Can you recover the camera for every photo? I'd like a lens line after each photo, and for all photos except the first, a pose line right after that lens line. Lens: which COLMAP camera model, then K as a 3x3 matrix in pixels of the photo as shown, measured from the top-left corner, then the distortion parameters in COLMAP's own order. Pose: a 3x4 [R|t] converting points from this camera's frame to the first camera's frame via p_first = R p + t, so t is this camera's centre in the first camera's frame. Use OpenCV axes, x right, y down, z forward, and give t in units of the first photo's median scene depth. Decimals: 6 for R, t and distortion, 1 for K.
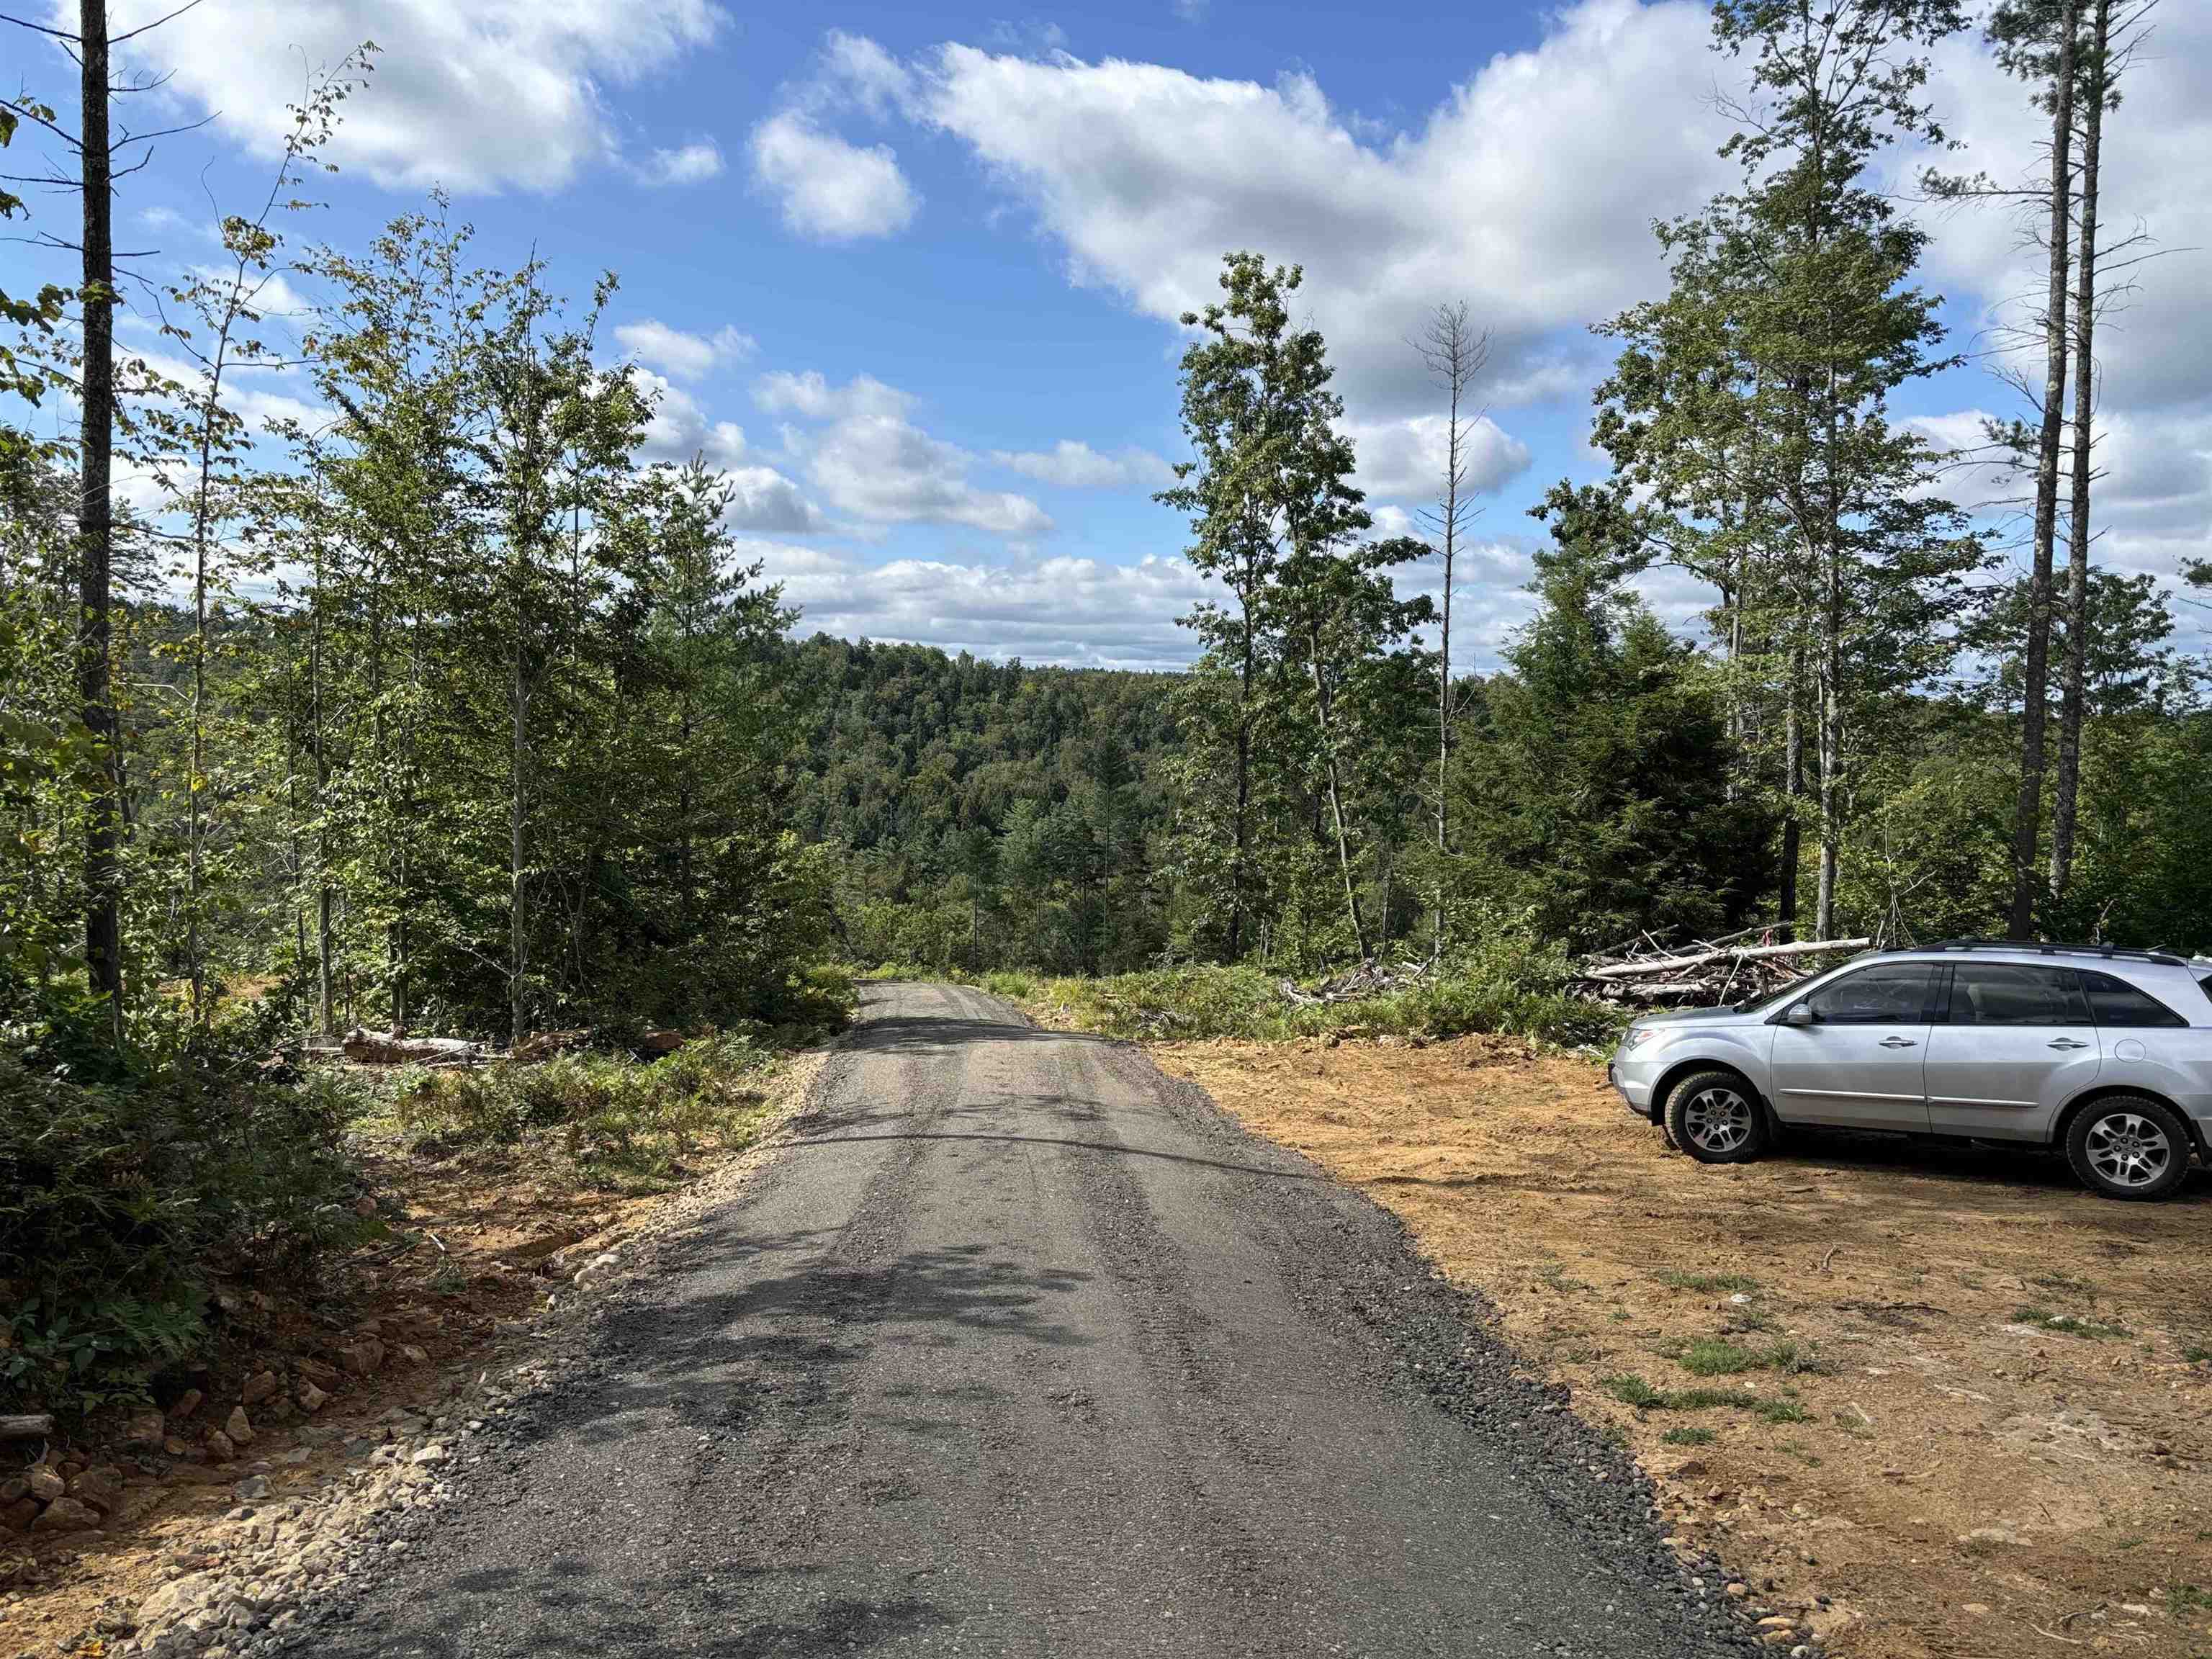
lens RADIAL K [[1655.1, 0, 1106.0], [0, 1655.1, 829.5], [0, 0, 1]] dist [0.052852, -0.049411]
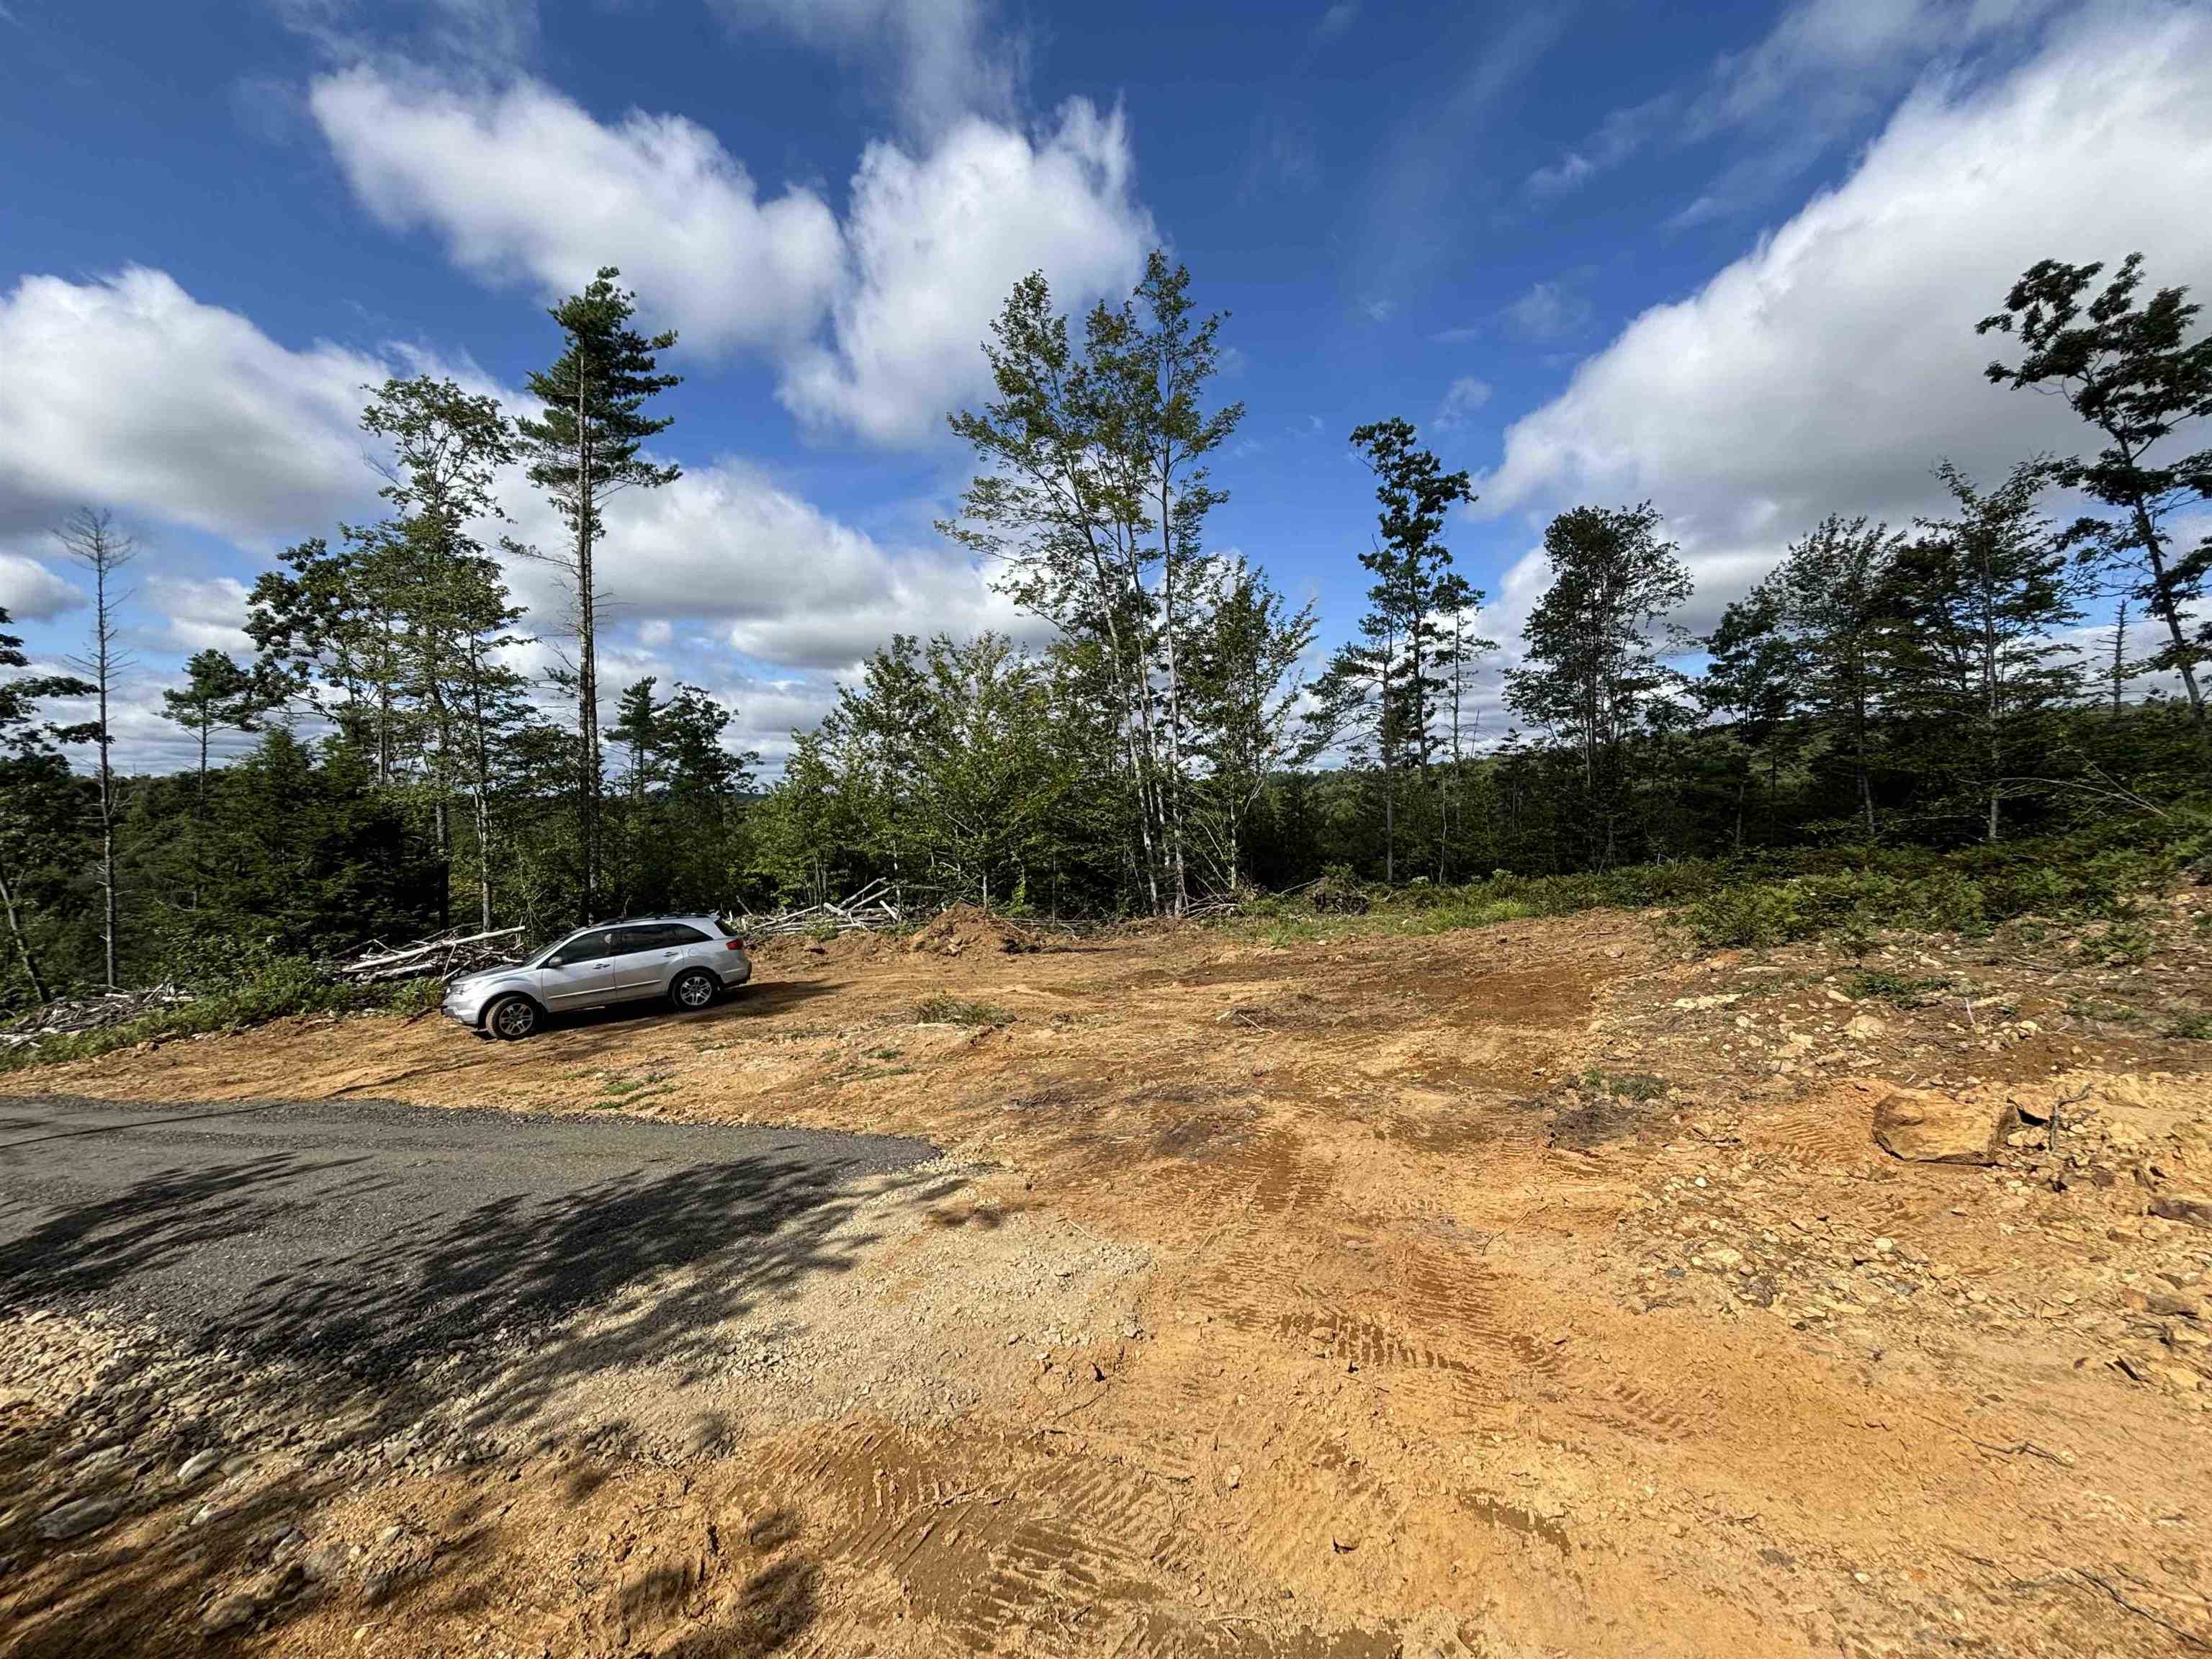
lens RADIAL K [[901.7, 0, 1116.4], [0, 901.7, 822.8], [0, 0, 1]] dist [0.010326, -0.000287]
pose [[0.433316, -0.027985, 0.900808, -0.319602], [0.060761, 0.998151, 0.001781, -0.026581], [-0.899192, 0.053962, 0.434215, -0.177157]]
